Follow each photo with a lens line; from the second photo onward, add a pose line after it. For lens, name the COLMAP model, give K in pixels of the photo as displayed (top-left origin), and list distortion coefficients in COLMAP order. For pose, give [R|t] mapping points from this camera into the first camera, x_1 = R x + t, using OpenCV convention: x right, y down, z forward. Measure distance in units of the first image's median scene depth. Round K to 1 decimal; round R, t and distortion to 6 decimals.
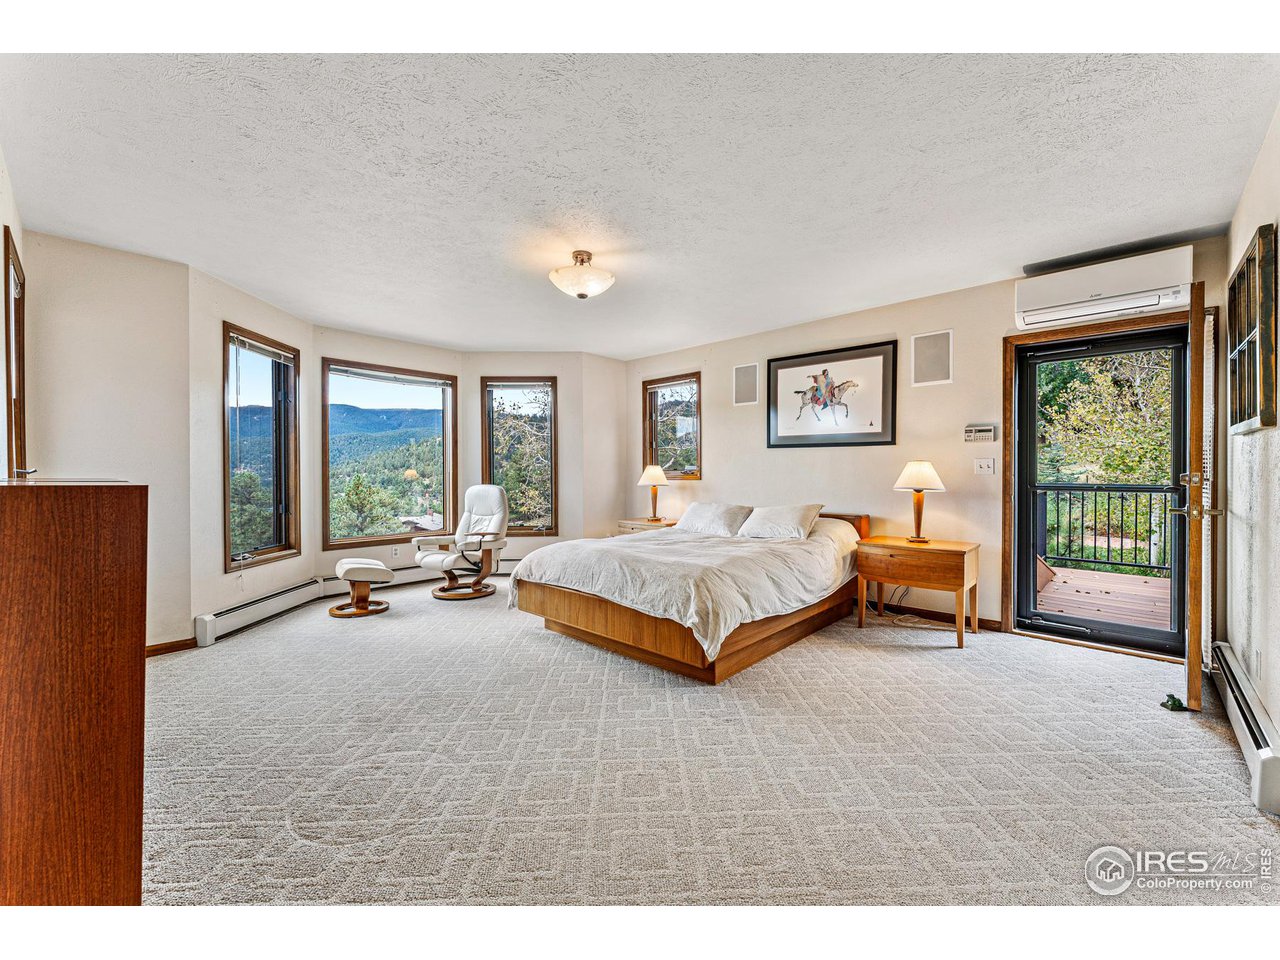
lens RADIAL K [[525.0, 0, 643.8], [0, 525.0, 475.5], [0, 0, 1]] dist [-0.001191, -0.000428]
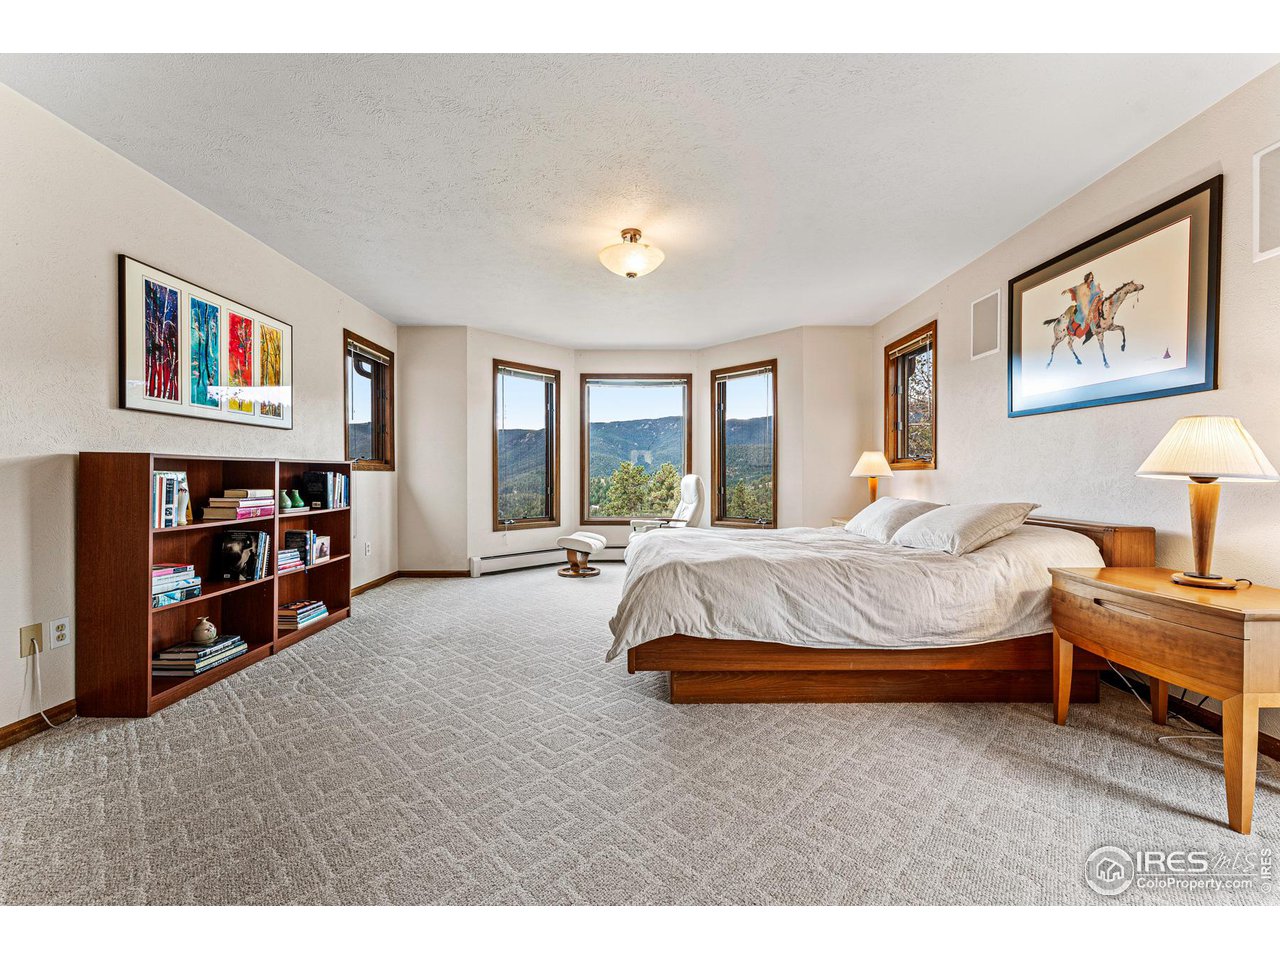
lens RADIAL K [[525.0, 0, 641.3], [0, 525.0, 479.7], [0, 0, 1]] dist [-0.001191, -0.000428]
pose [[0.678103, 0.008379, -0.734919, 0.476631], [-0.005434, 0.999965, 0.006387, 0.026464], [0.734946, -0.000338, 0.678125, 0.268618]]
